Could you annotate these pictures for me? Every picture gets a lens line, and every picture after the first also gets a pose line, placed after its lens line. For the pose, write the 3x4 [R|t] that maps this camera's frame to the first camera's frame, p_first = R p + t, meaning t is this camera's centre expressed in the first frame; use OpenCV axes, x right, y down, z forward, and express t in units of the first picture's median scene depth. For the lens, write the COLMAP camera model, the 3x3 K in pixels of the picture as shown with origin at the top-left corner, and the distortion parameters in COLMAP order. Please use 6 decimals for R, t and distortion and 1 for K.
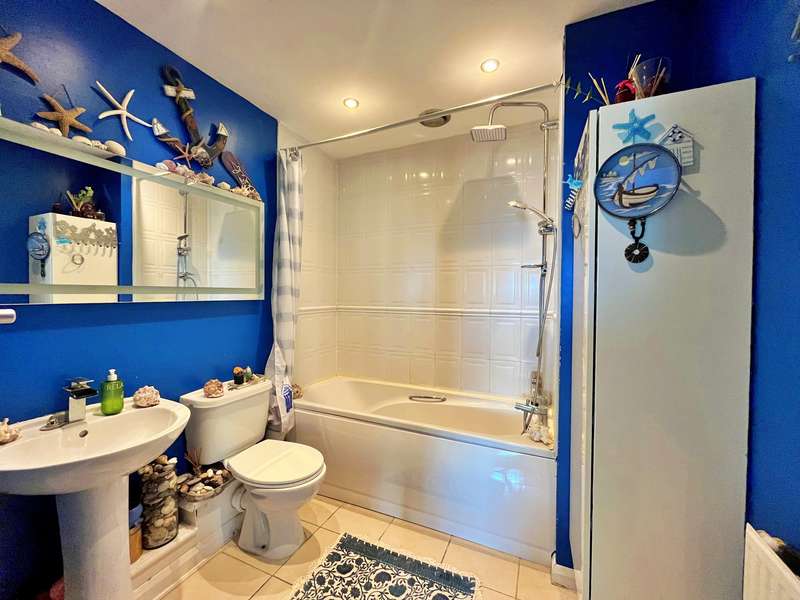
lens RADIAL K [[323.4, 0, 400.0], [0, 323.4, 300.0], [0, 0, 1]] dist [-0.000284, -0.000097]
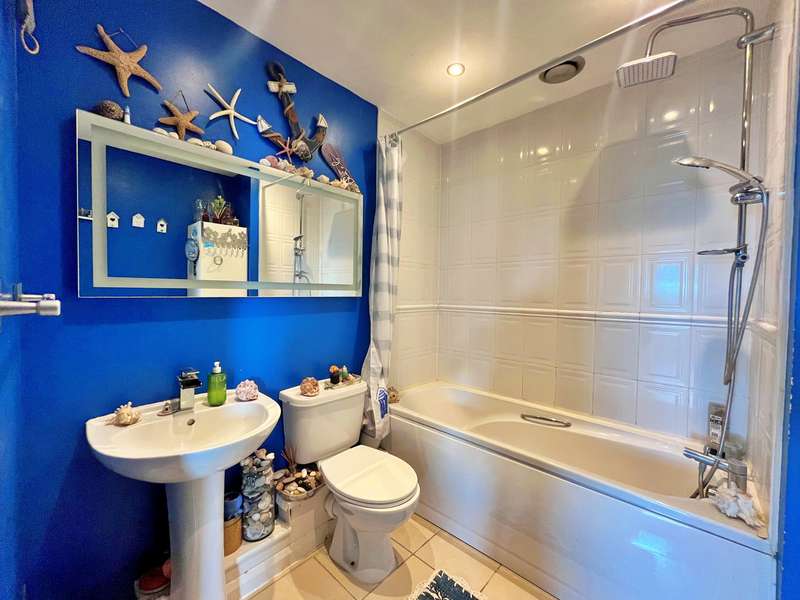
lens RADIAL K [[323.4, 0, 400.0], [0, 323.4, 300.0], [0, 0, 1]] dist [-0.000284, -0.000097]
pose [[0.947718, 0.014433, -0.318783, -0.009399], [-0.013653, 0.999896, 0.004681, 0.003774], [0.318817, -0.000084, 0.947816, 0.157454]]
